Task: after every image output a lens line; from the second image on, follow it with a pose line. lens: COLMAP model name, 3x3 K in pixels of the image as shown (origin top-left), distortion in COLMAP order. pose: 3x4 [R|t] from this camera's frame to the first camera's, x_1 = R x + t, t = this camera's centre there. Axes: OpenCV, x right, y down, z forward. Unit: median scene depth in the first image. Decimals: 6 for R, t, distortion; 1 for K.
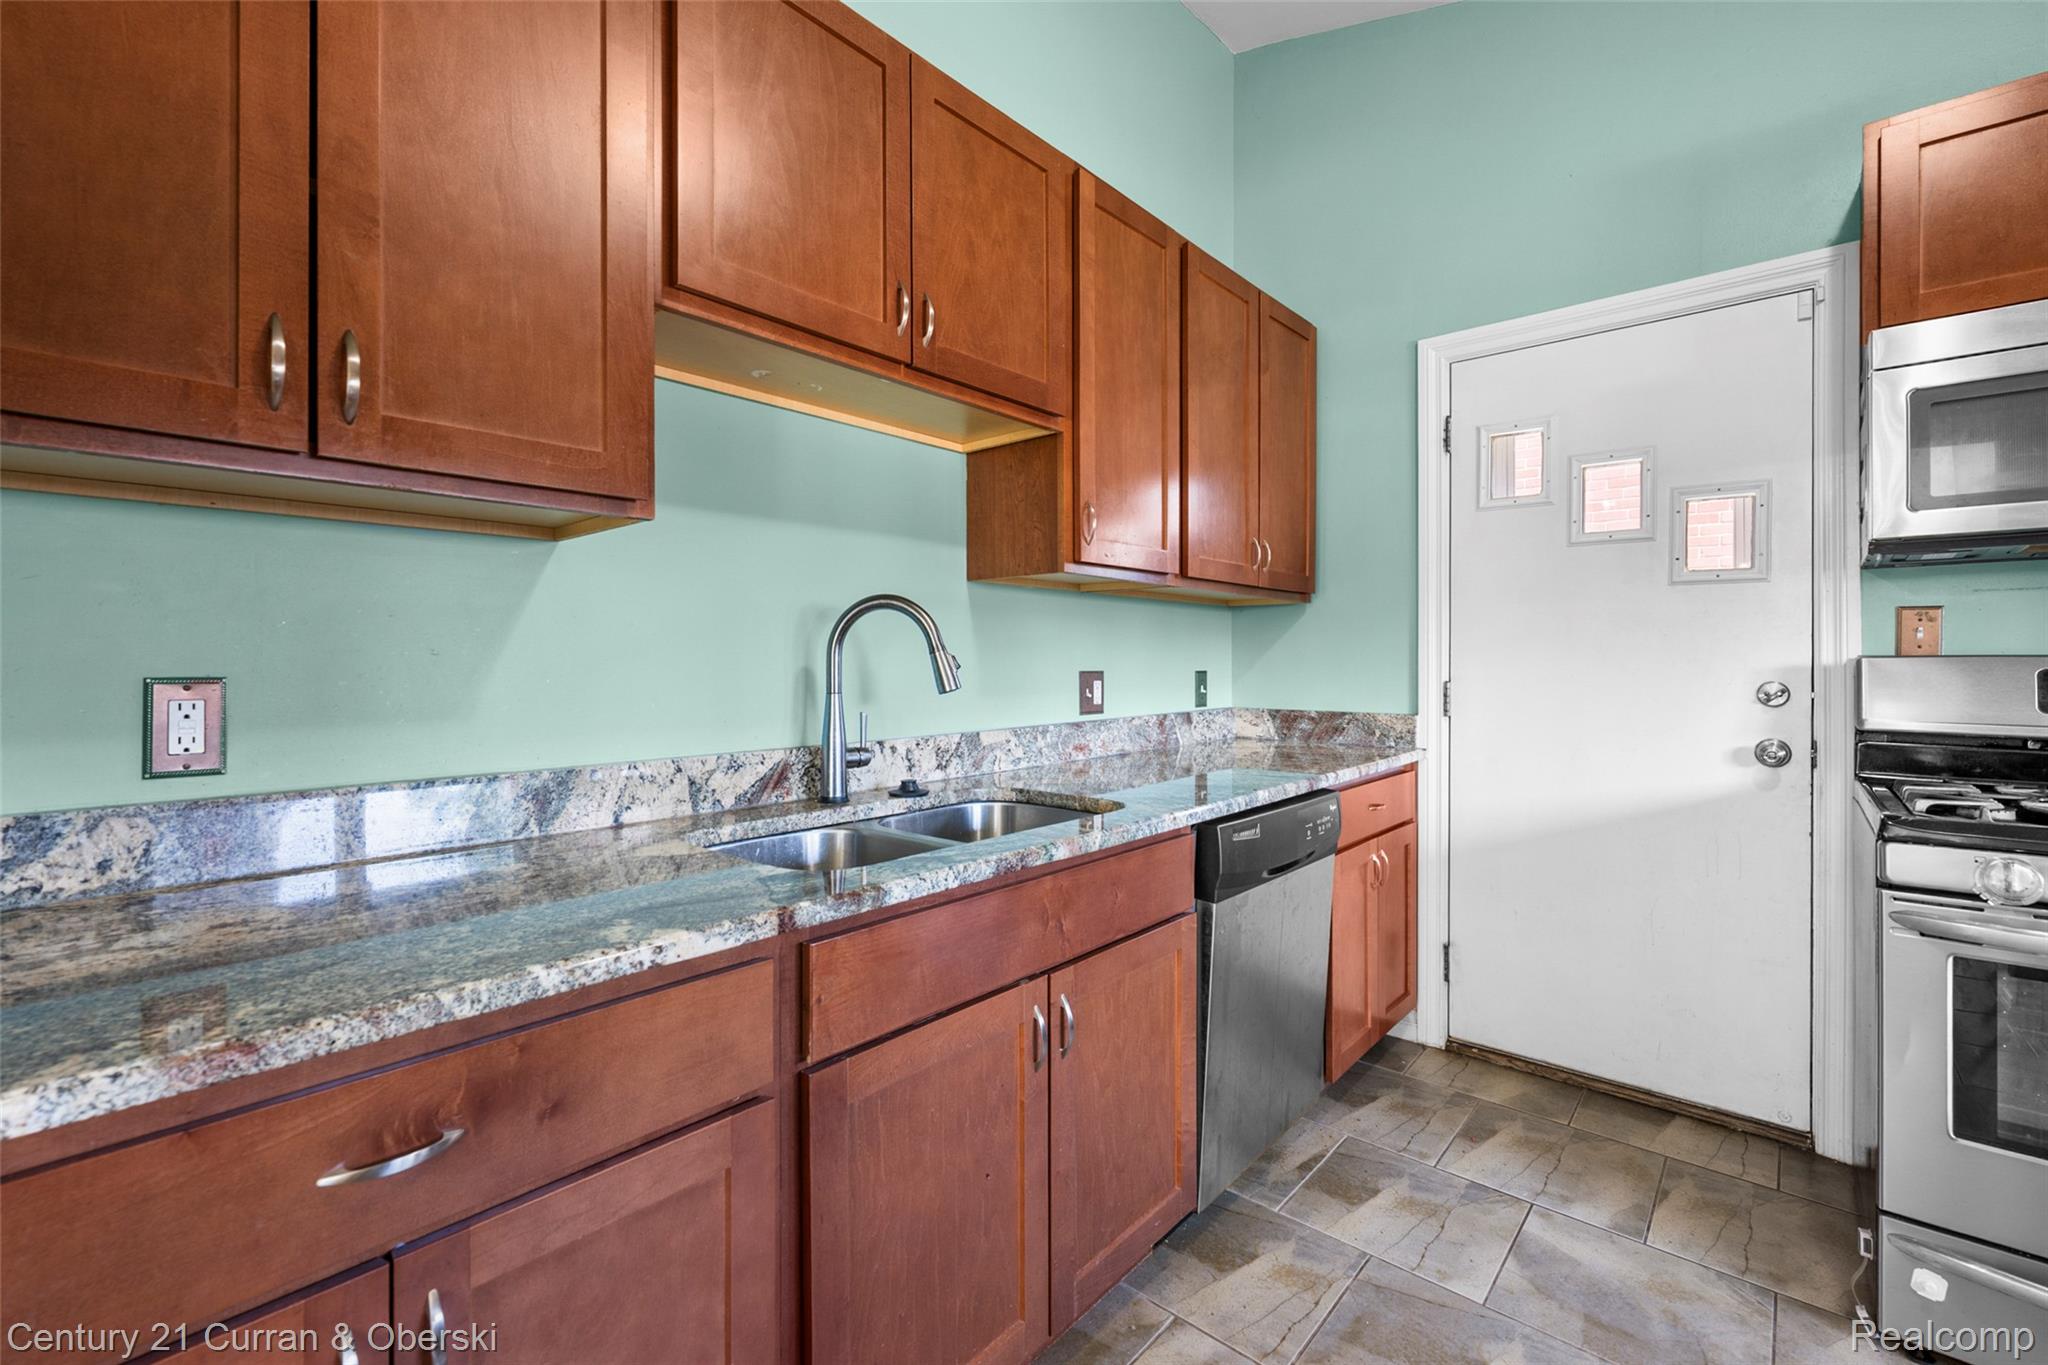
lens RADIAL K [[873.7, 0, 1026.9], [0, 873.7, 658.6], [0, 0, 1]] dist [-0.001747, 0.000463]
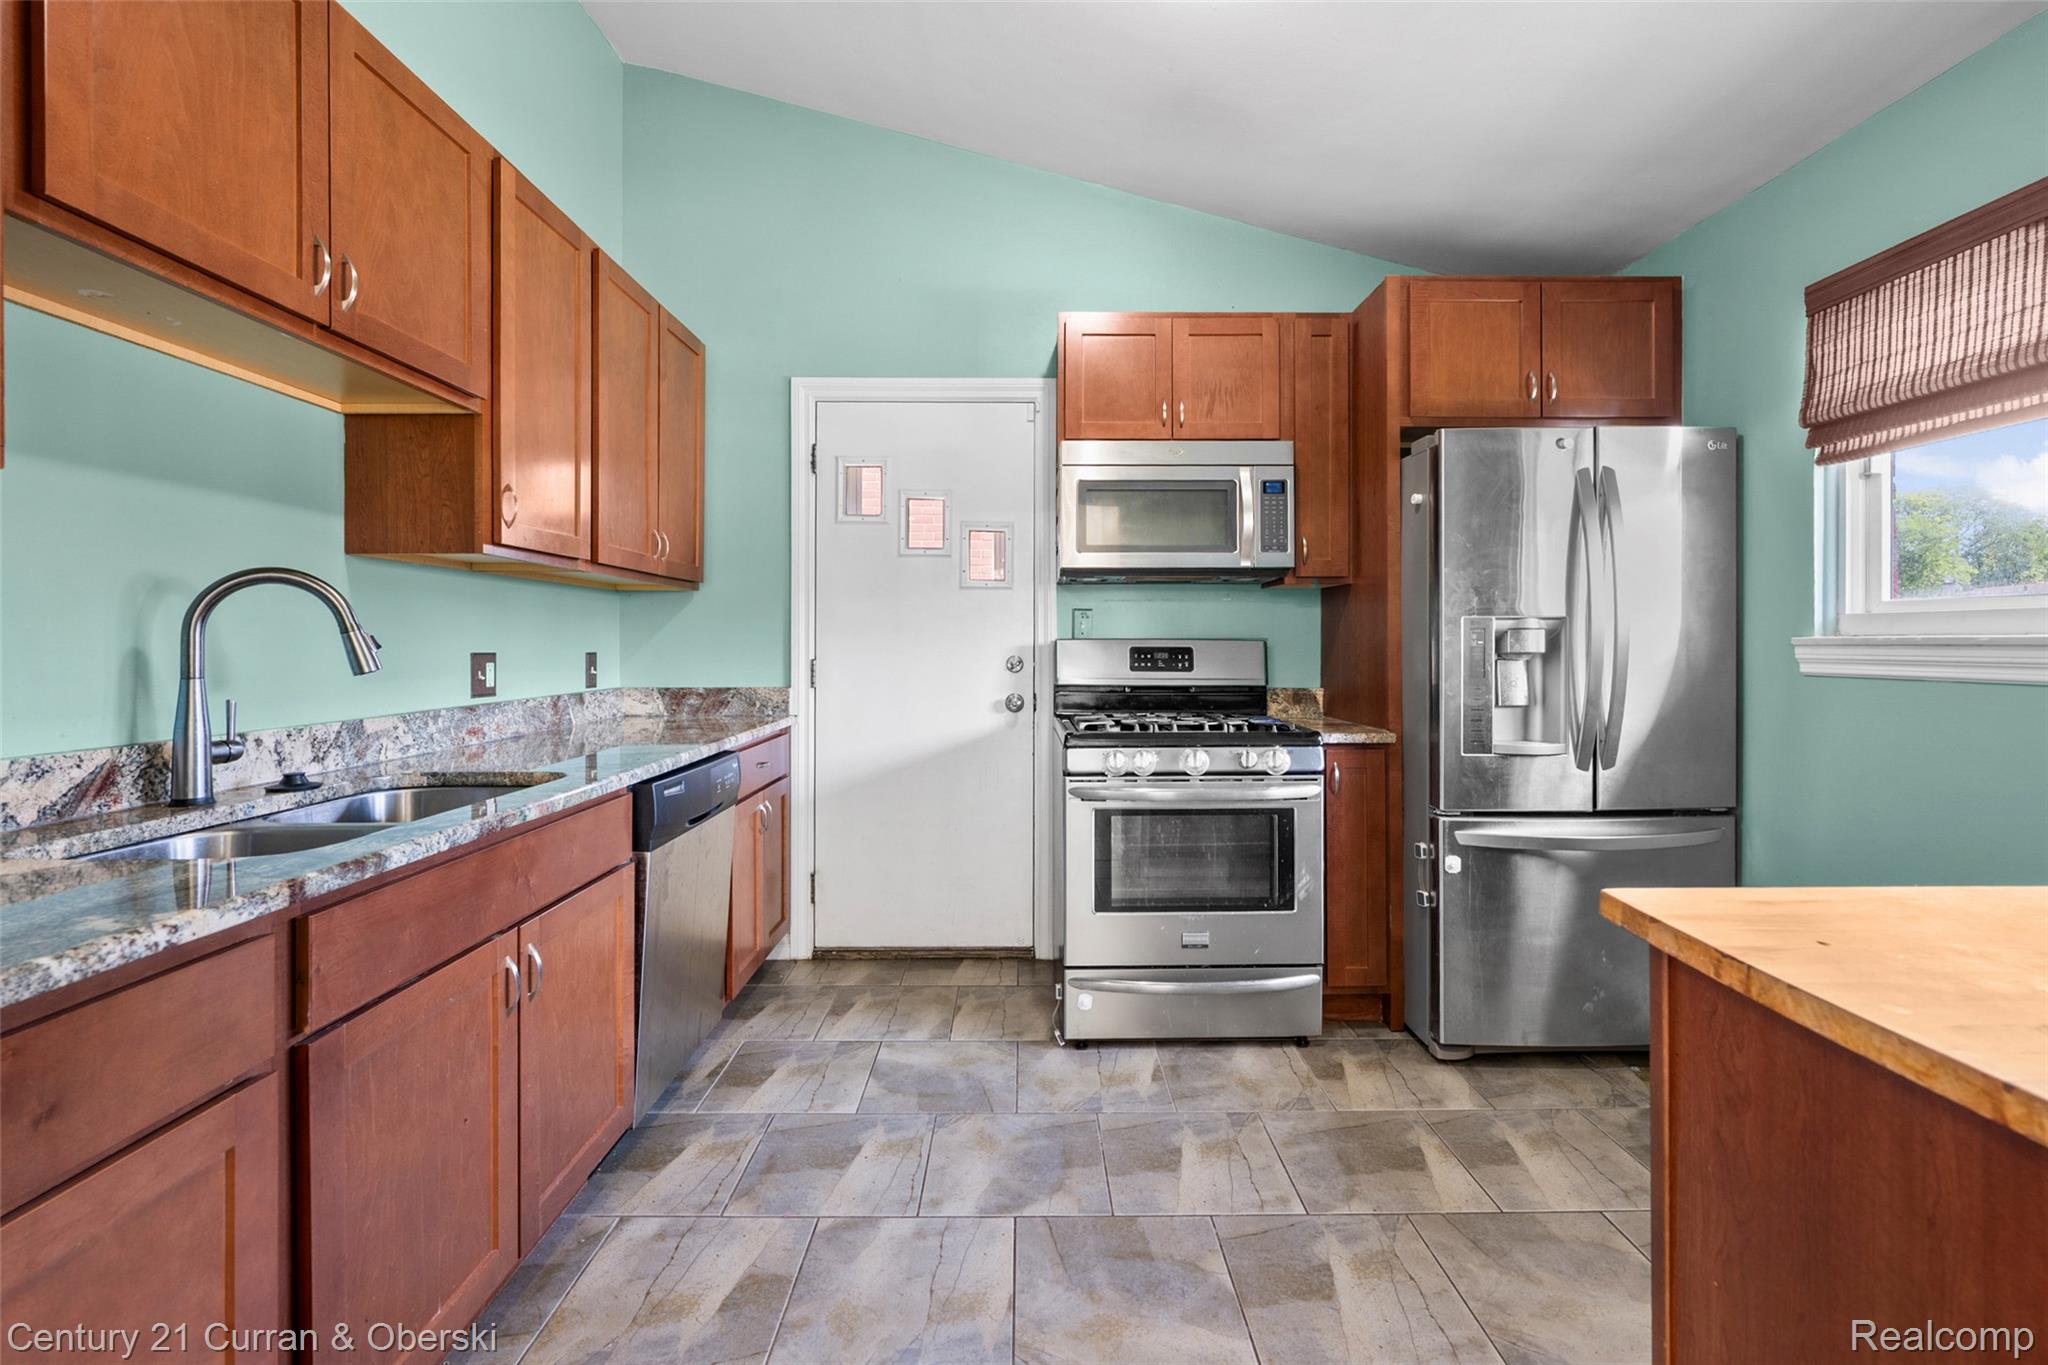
lens RADIAL K [[873.7, 0, 1028.8], [0, 873.7, 643.1], [0, 0, 1]] dist [-0.001747, 0.000463]
pose [[0.744938, -0.000402, 0.667133, -0.166914], [0.000299, 1.000000, 0.000269, 0.004490], [-0.667133, -0.000001, 0.744938, -0.176245]]
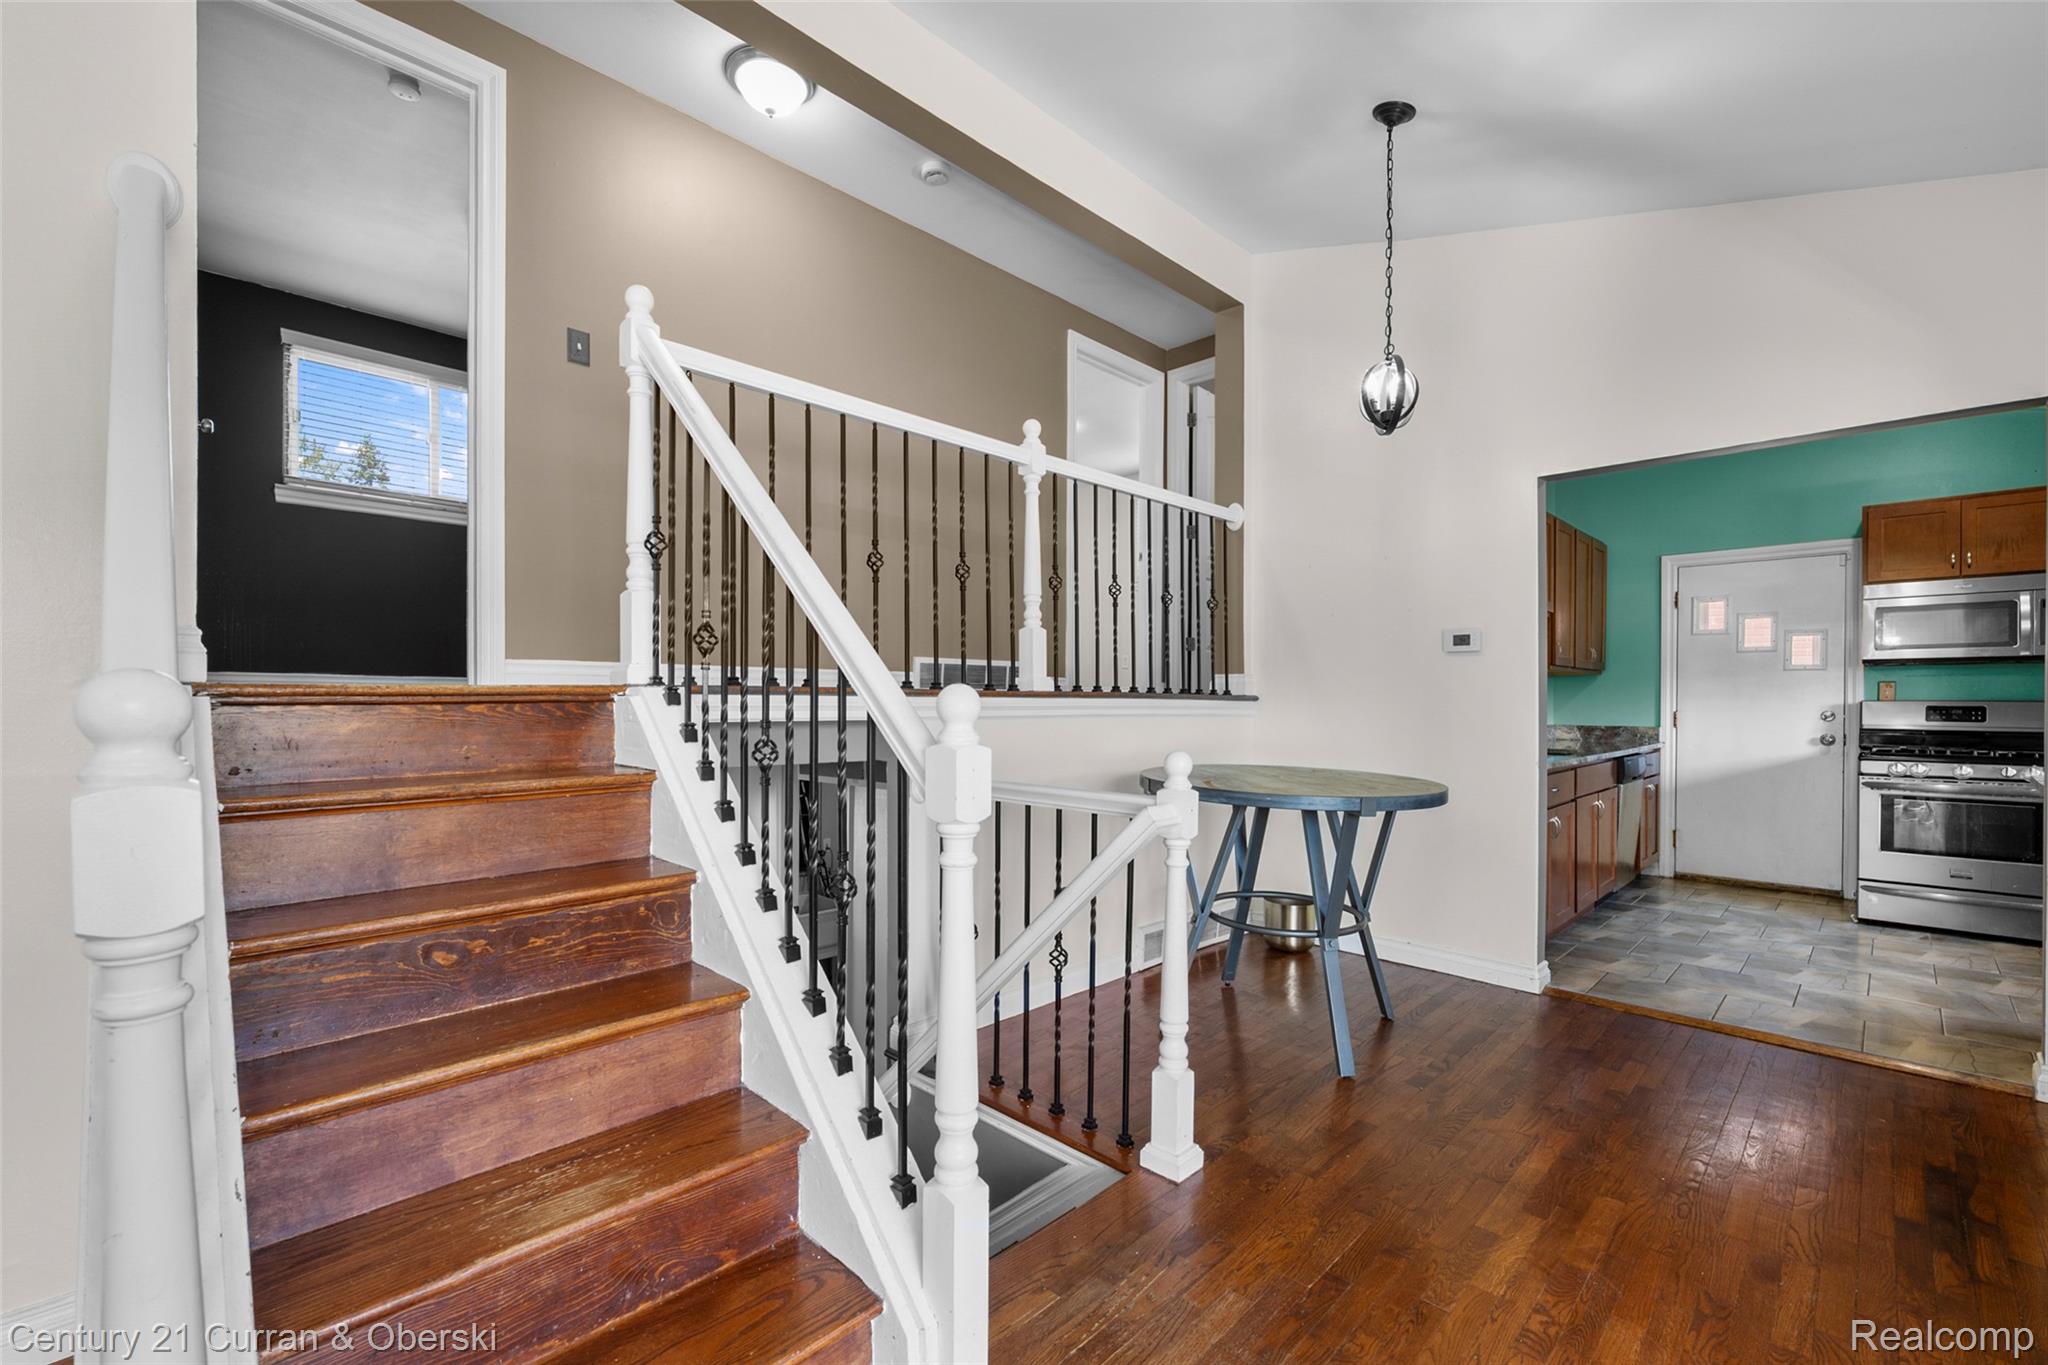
lens RADIAL K [[873.7, 0, 1013.3], [0, 873.7, 706.0], [0, 0, 1]] dist [-0.001747, 0.000463]
pose [[0.997709, 0.000093, -0.067647, -1.533784], [0.000492, 0.999963, 0.008630, -0.011565], [0.067645, -0.008644, 0.997672, -1.942629]]
